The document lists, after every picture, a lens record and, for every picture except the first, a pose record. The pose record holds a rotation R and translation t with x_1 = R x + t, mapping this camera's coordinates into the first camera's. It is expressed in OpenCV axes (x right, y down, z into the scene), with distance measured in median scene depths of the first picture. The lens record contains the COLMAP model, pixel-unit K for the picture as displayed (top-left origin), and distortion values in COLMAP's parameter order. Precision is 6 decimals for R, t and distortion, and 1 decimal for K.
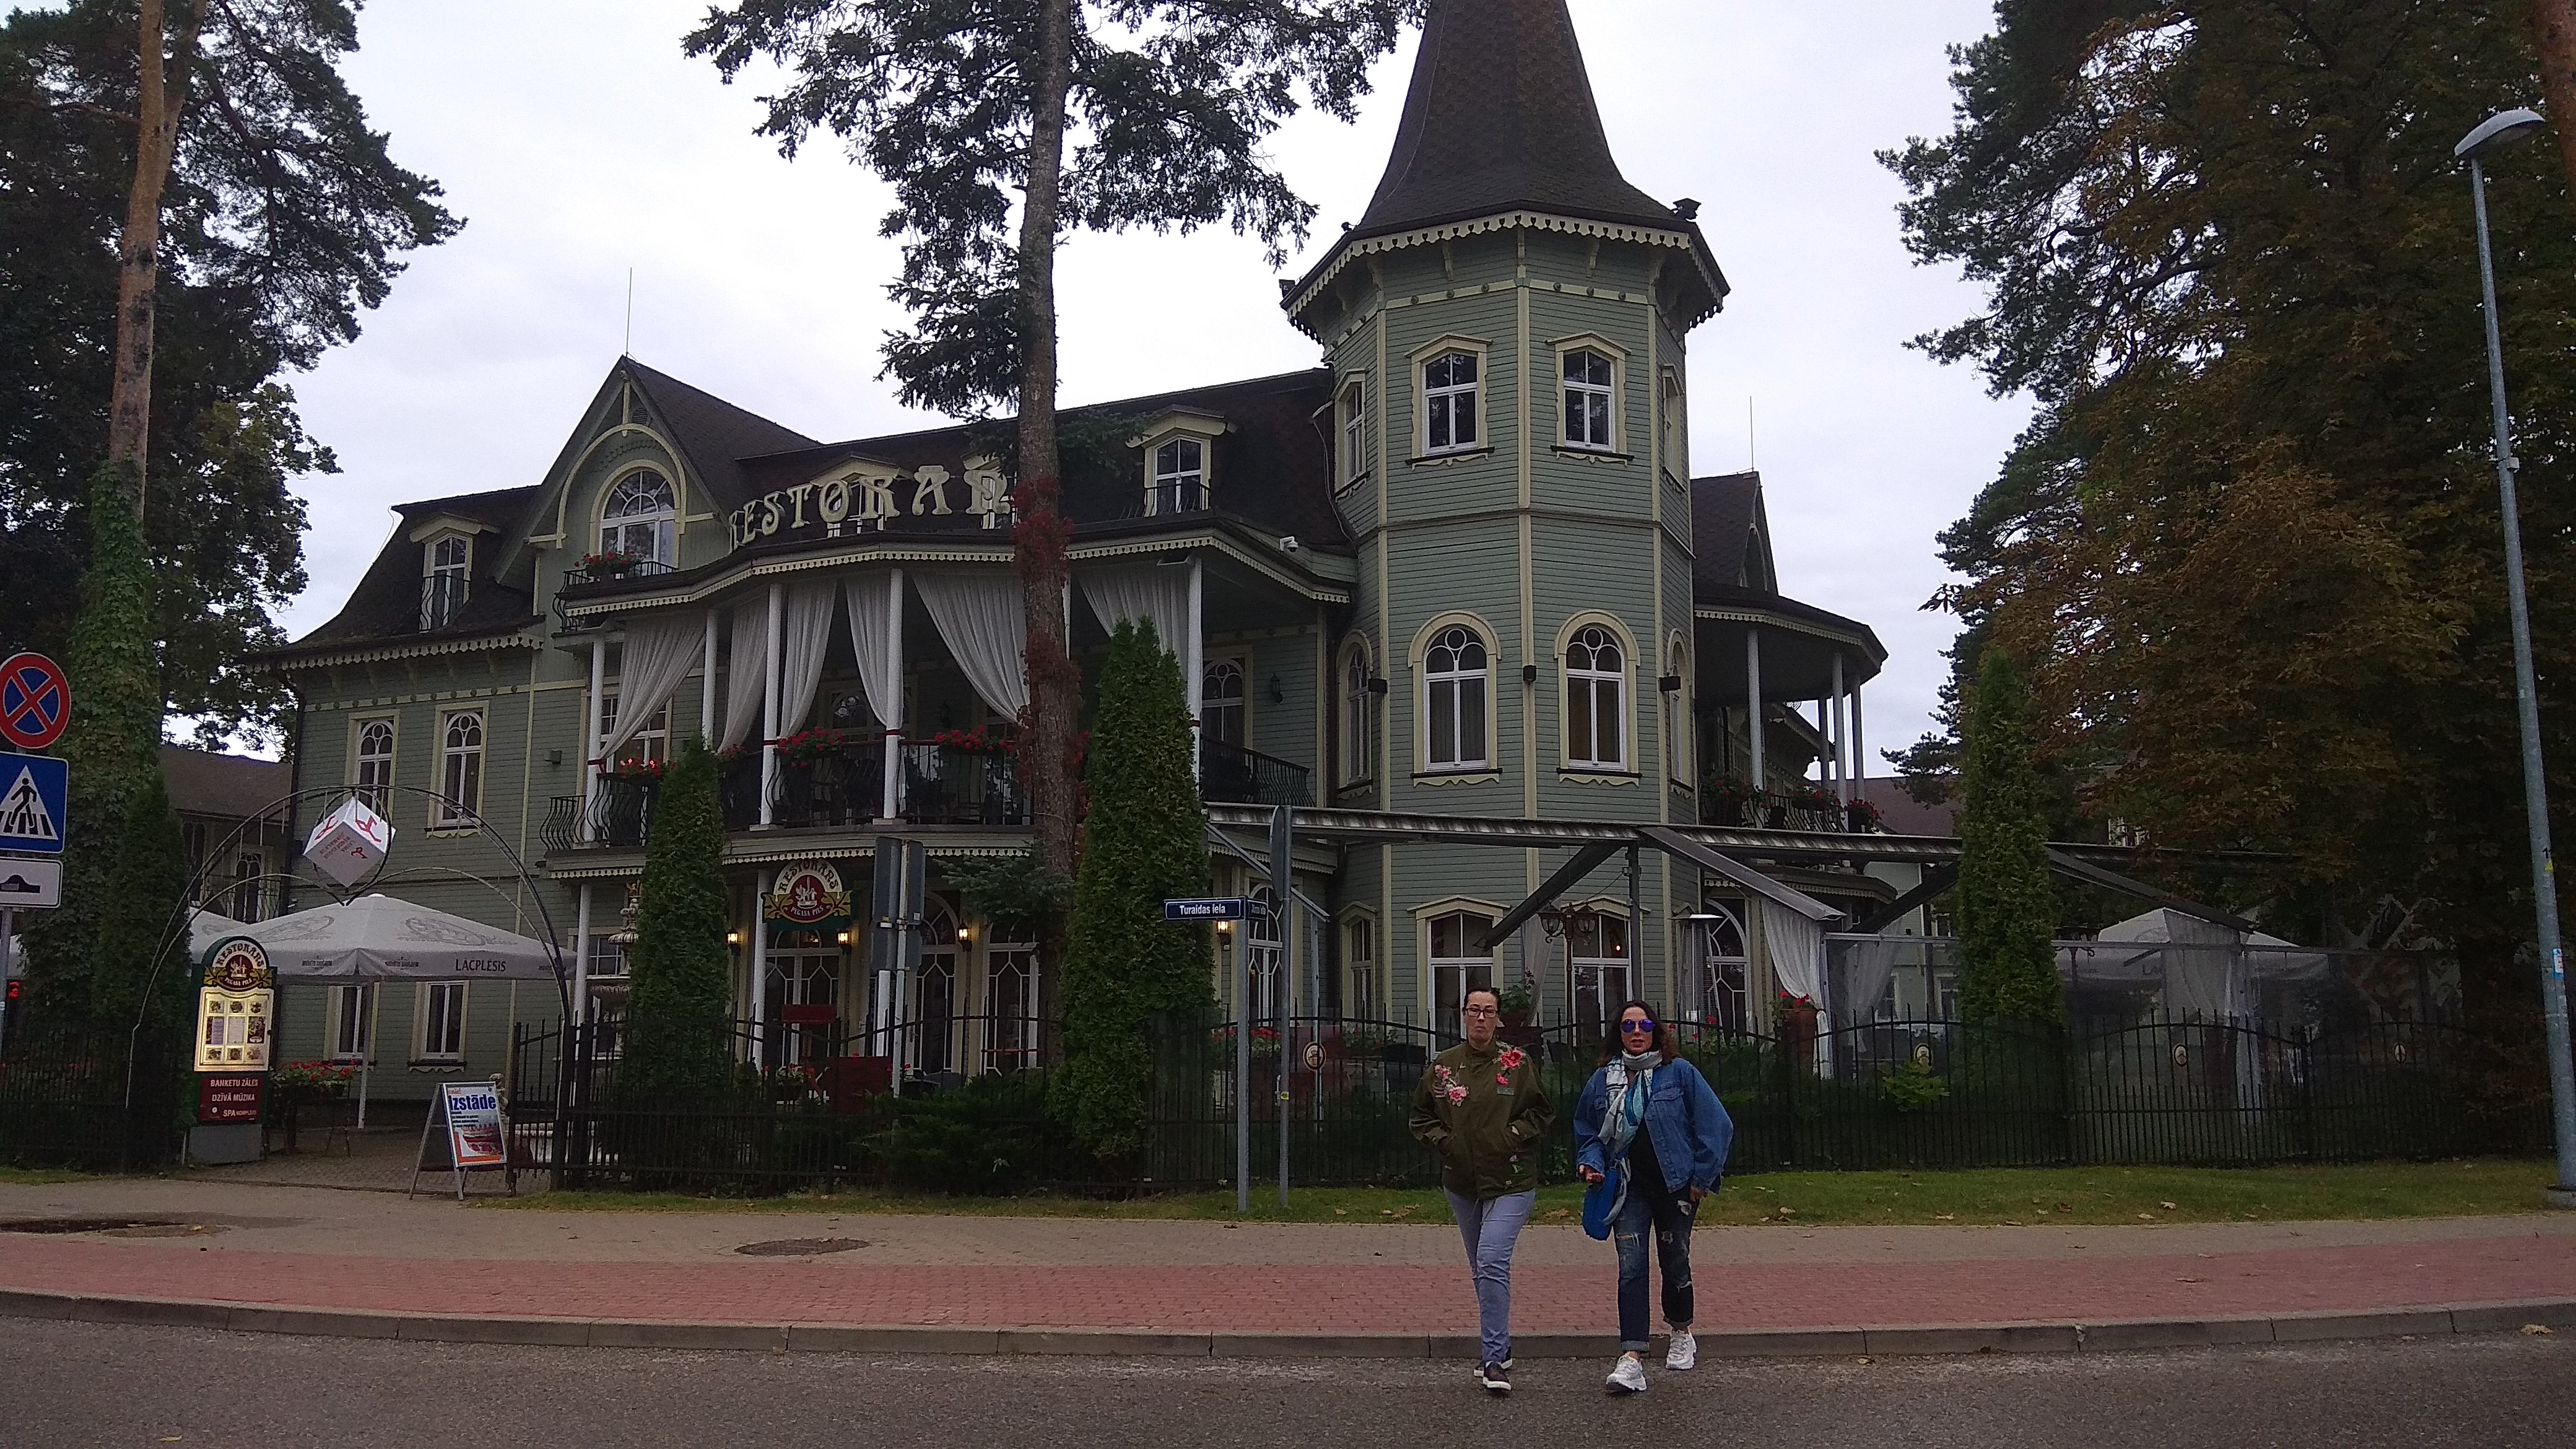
lens RADIAL K [[2001.4, 0, 1288.0], [0, 2001.4, 724.5], [0, 0, 1]] dist [0.097919, -0.210176]
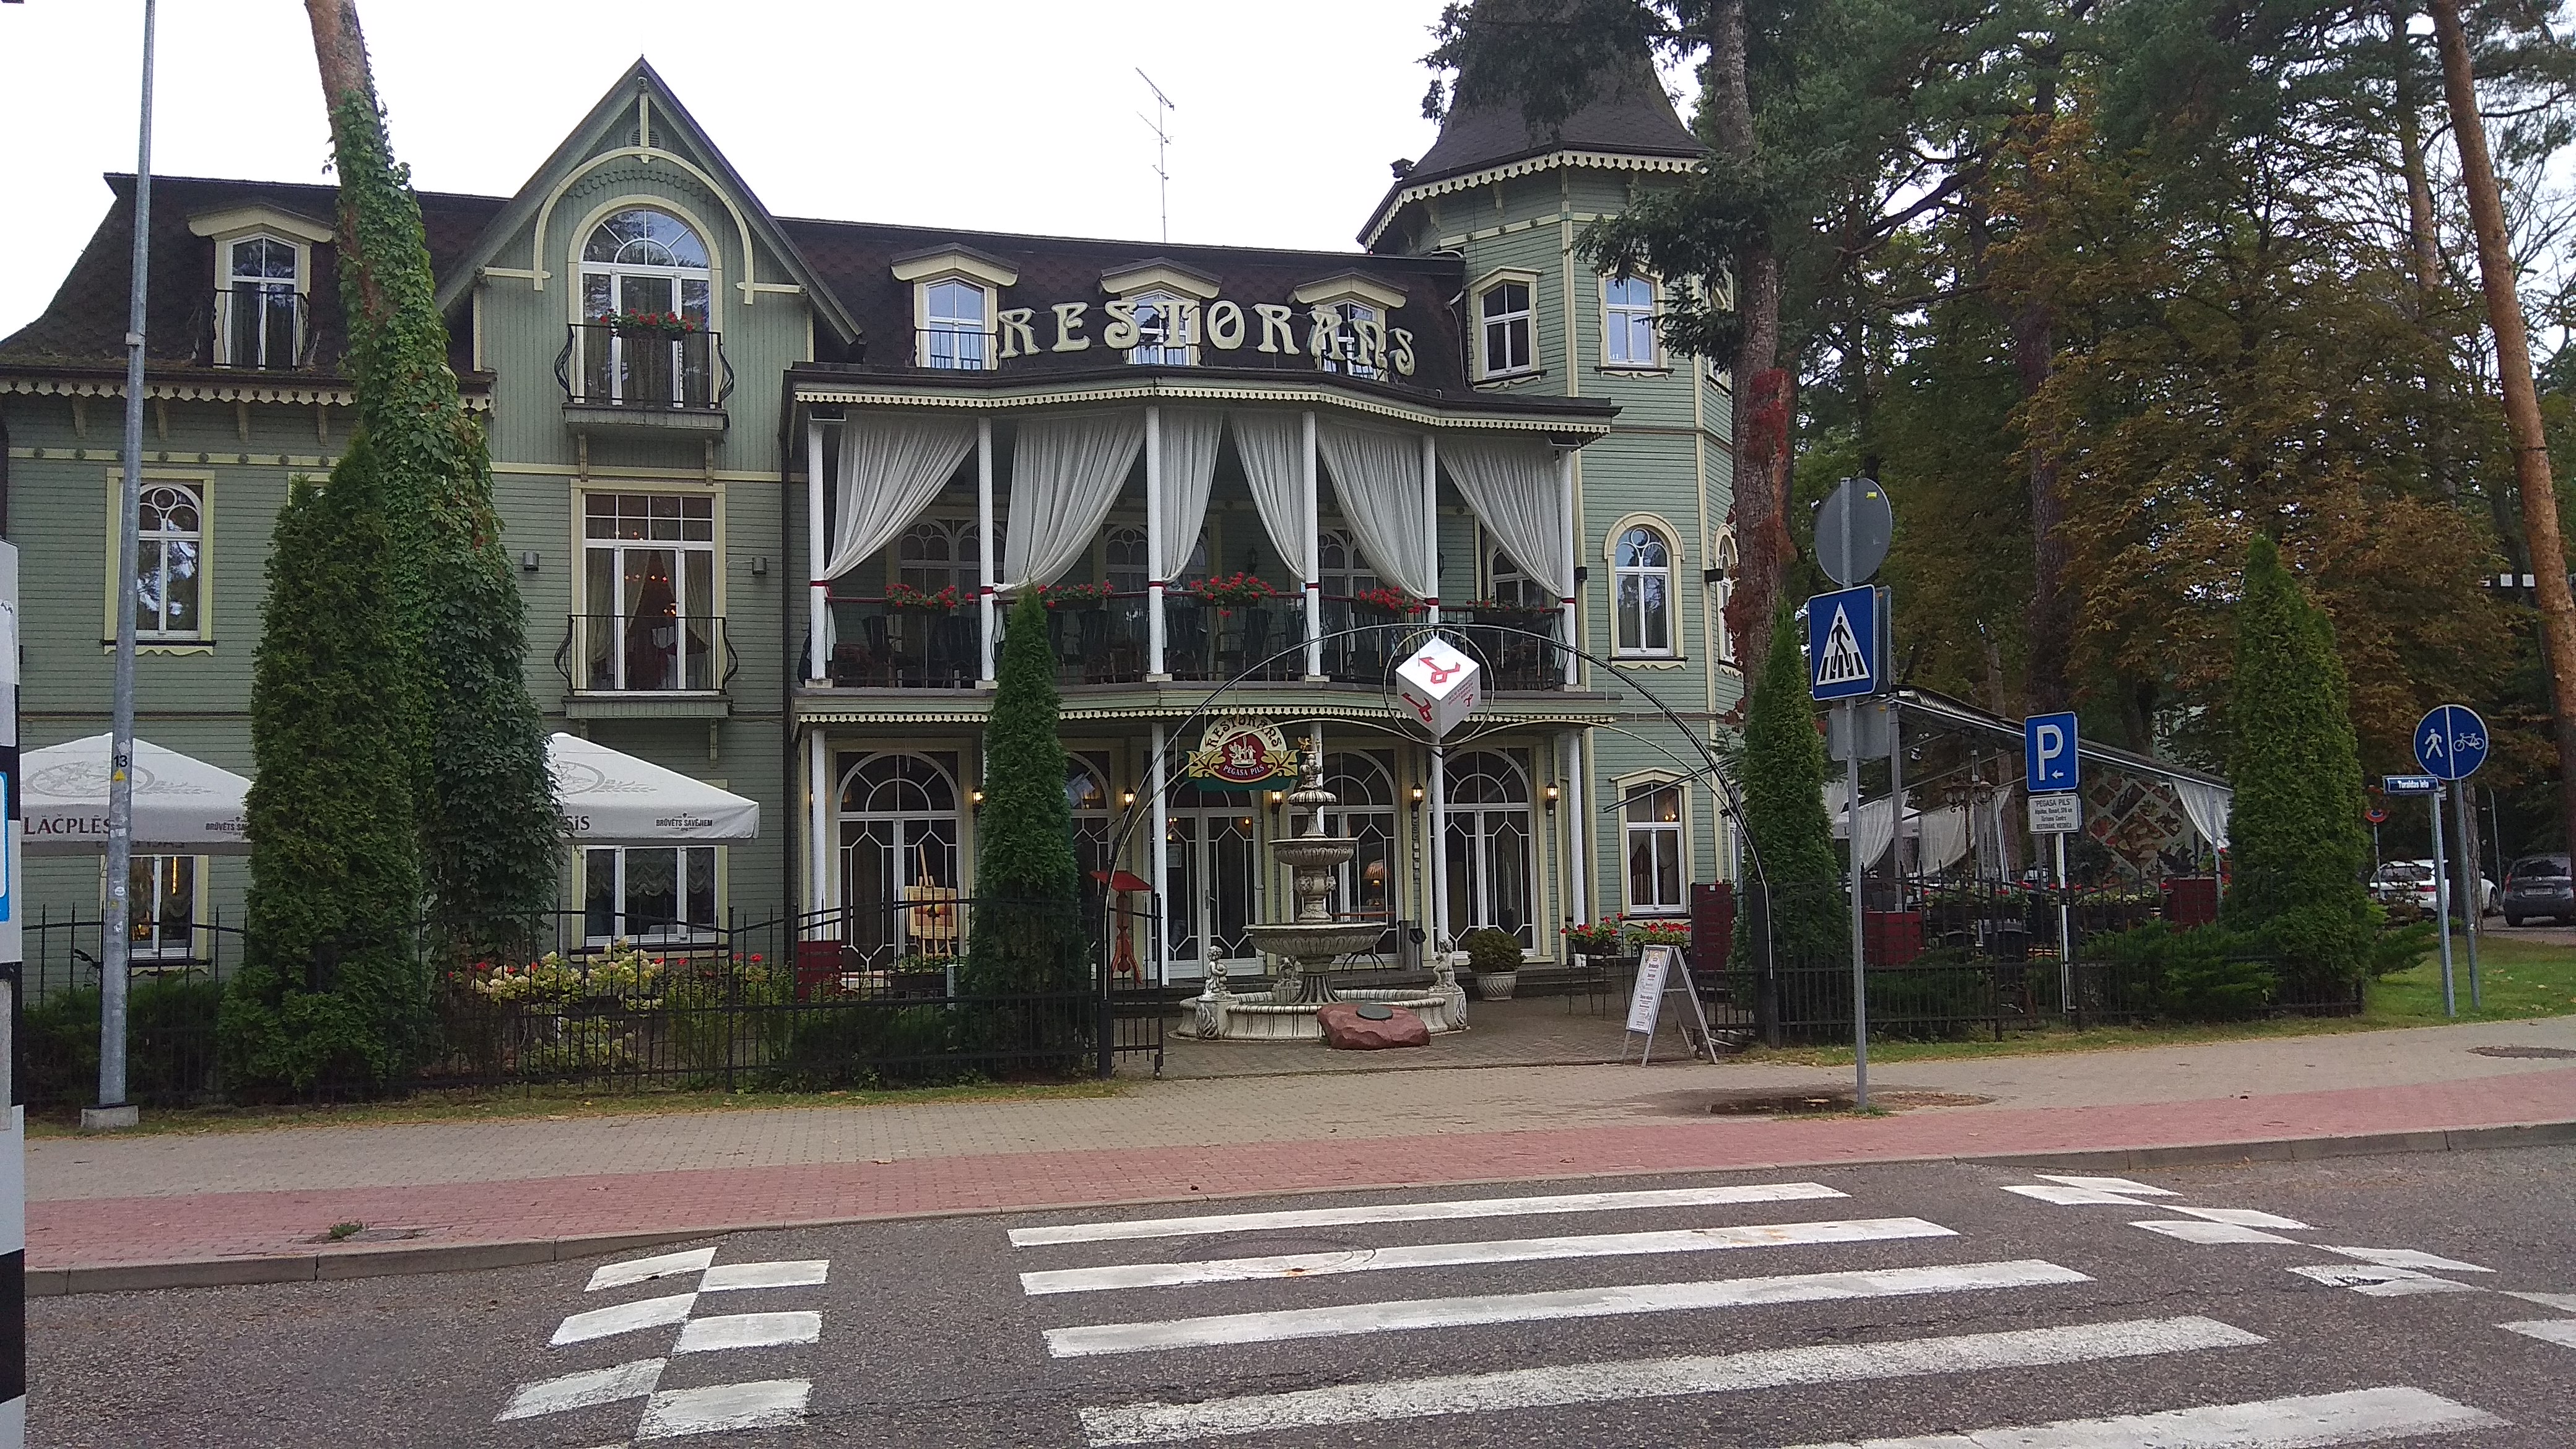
lens RADIAL K [[2001.4, 0, 1288.0], [0, 2001.4, 724.5], [0, 0, 1]] dist [0.097919, -0.210176]
pose [[0.765646, 0.033323, 0.642398, -0.778236], [-0.075300, 0.996434, 0.038059, 0.033033], [-0.638840, -0.077512, 0.765425, 0.263663]]
